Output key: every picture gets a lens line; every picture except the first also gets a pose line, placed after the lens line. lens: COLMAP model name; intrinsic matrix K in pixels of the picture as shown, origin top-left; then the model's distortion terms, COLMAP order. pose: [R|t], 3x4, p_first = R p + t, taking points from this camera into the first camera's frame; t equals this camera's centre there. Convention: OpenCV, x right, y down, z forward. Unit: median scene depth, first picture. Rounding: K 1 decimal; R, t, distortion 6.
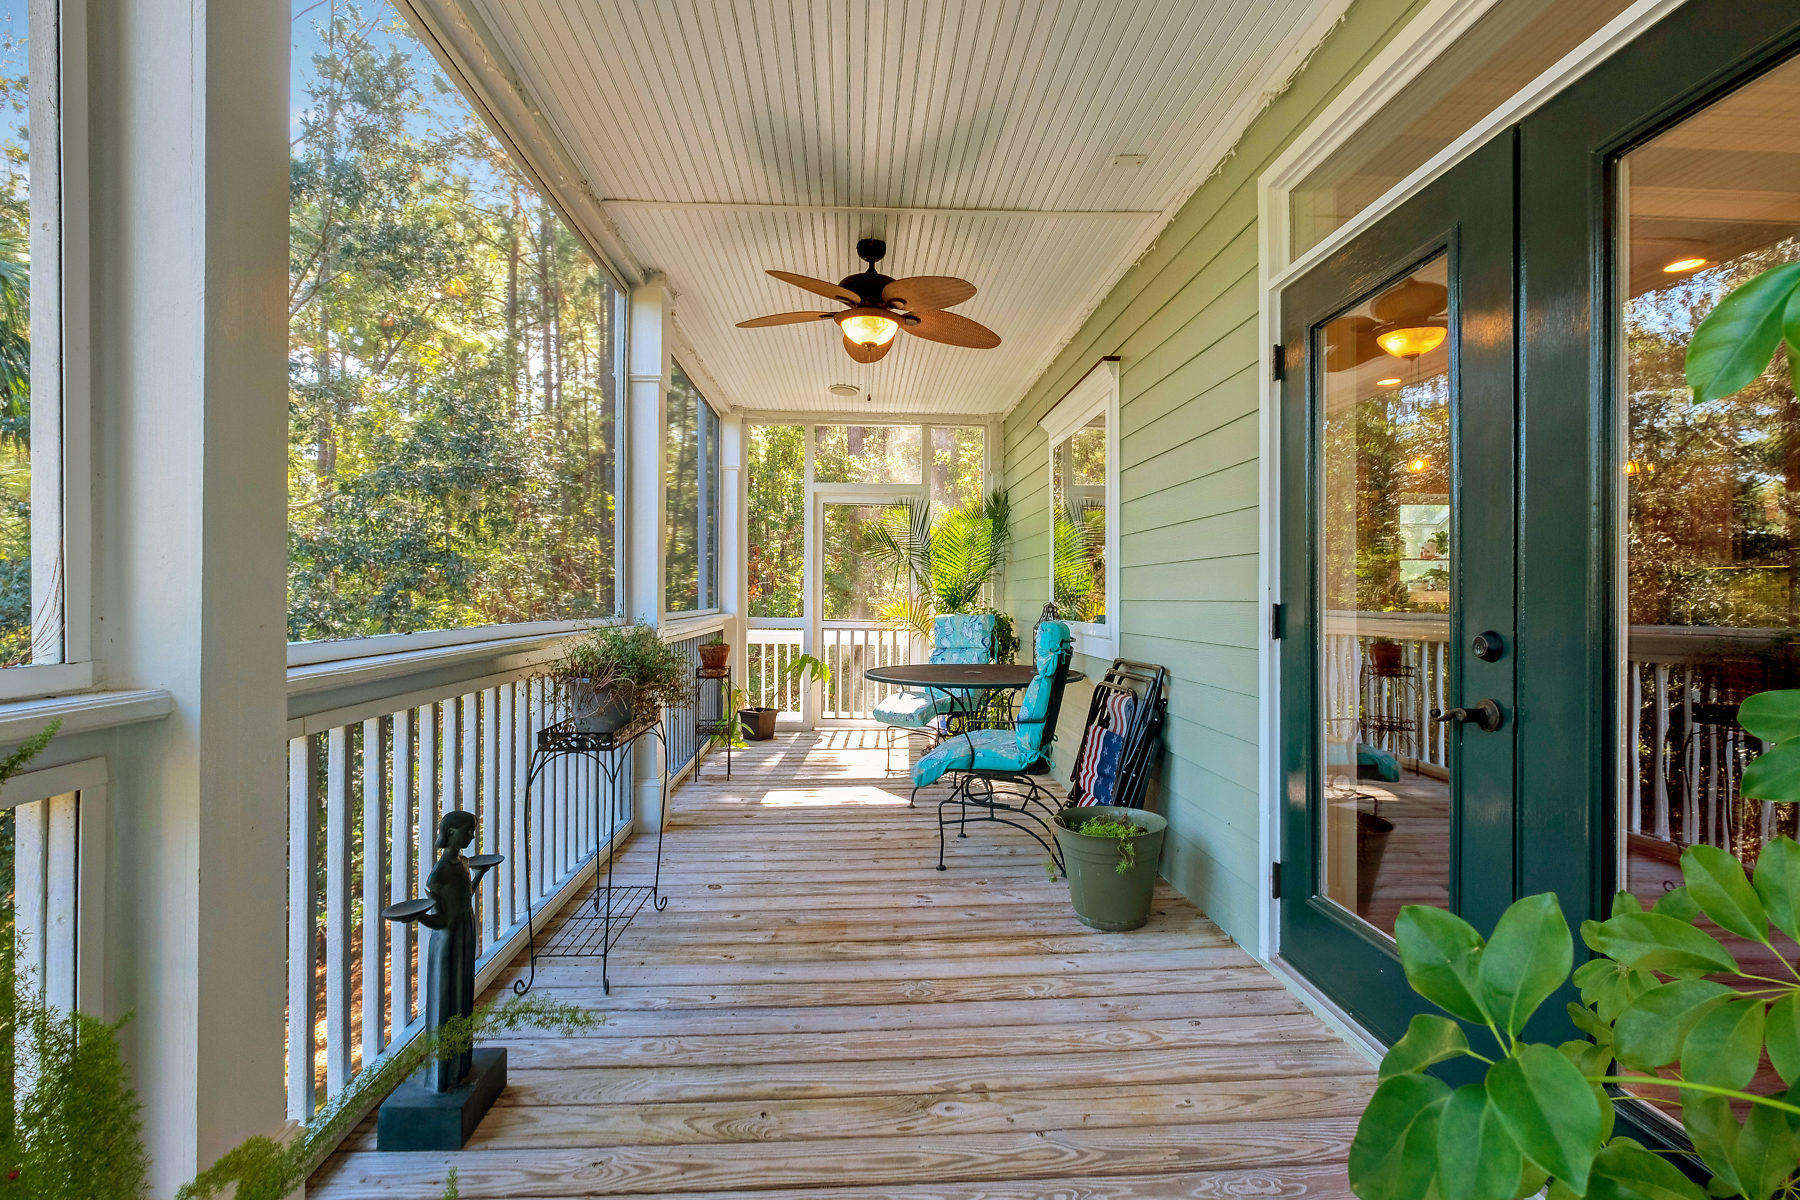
lens RADIAL K [[812.5, 0, 900.0], [0, 812.5, 600.0], [0, 0, 1]] dist [-0.000027, -0.000047]
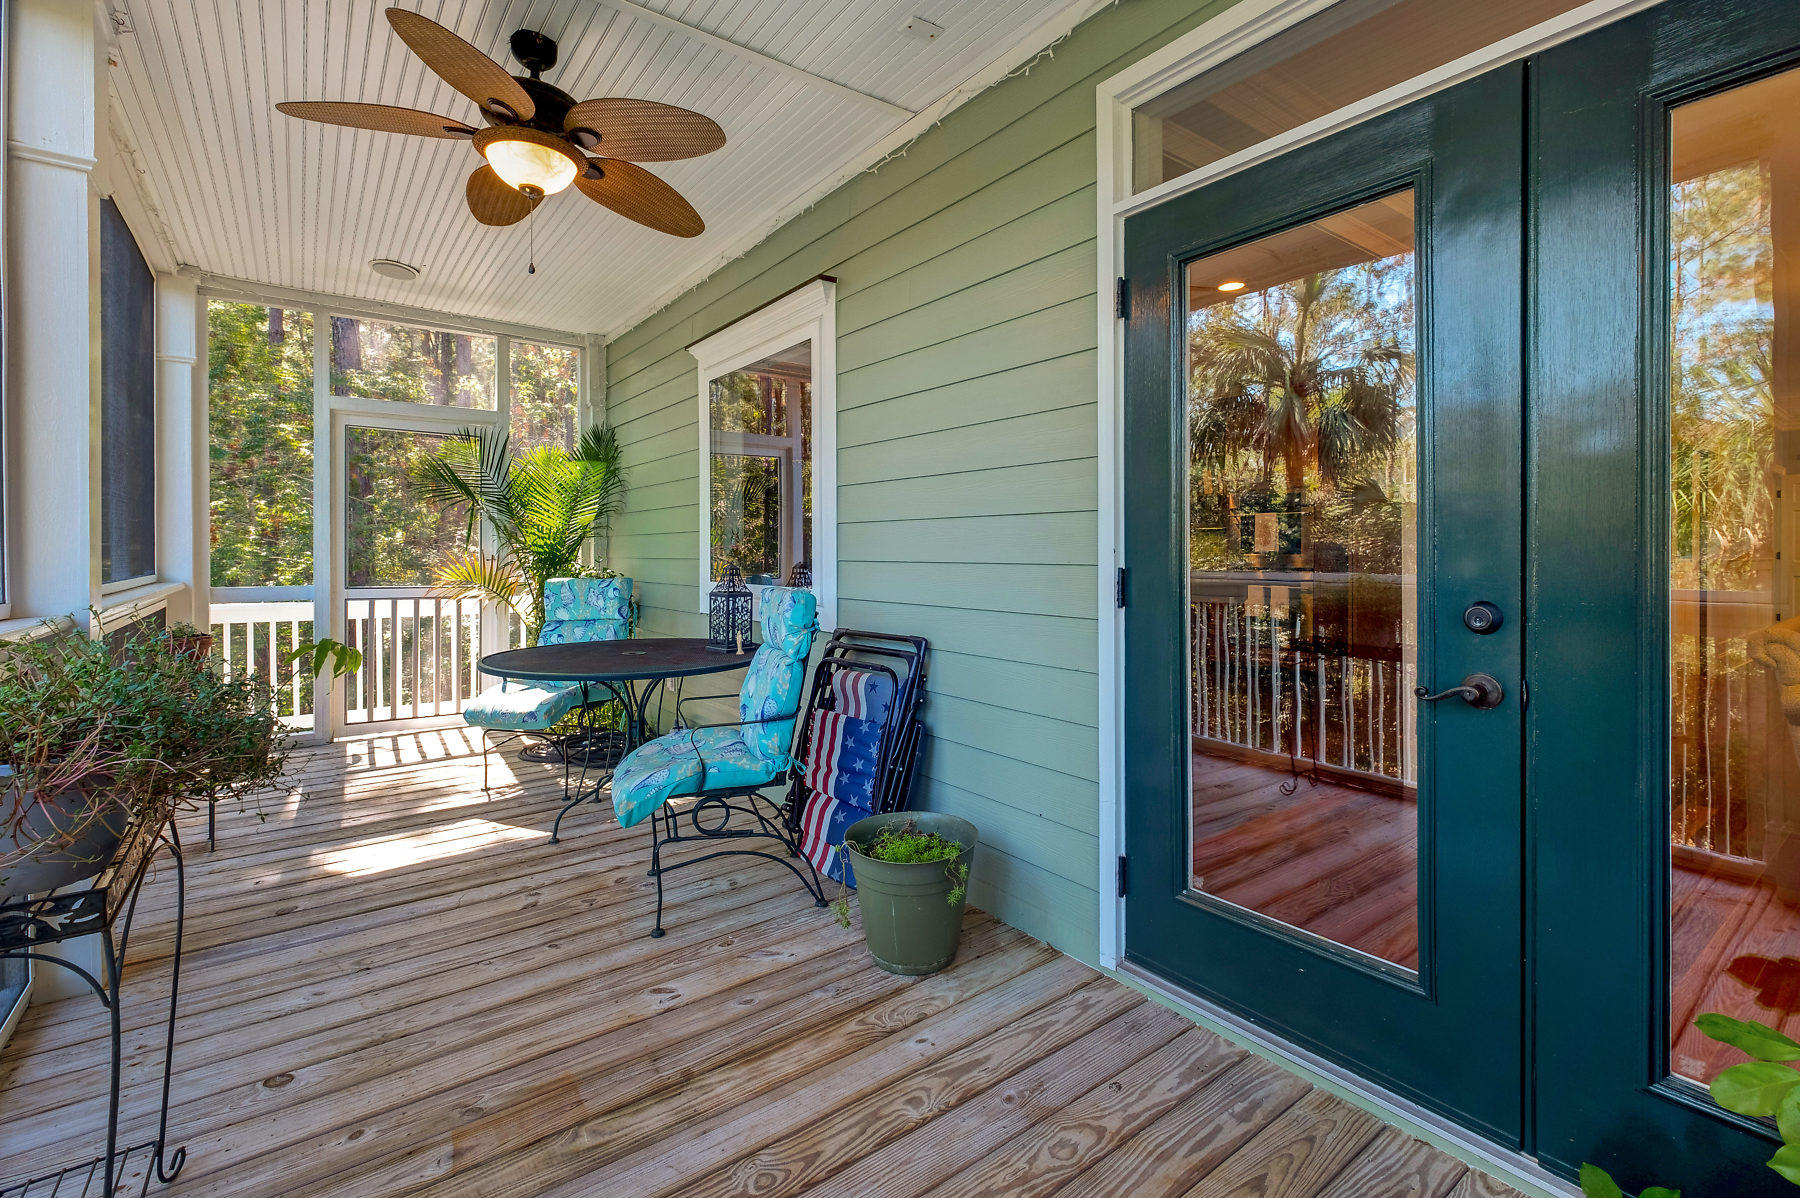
lens RADIAL K [[803.7, 0, 897.2], [0, 803.7, 558.0], [0, 0, 1]] dist [0.000910, 0.000090]
pose [[0.835144, -0.007863, 0.549976, -0.156122], [0.004600, 0.999963, 0.007311, -0.009402], [-0.550013, -0.003576, 0.835149, 0.271302]]
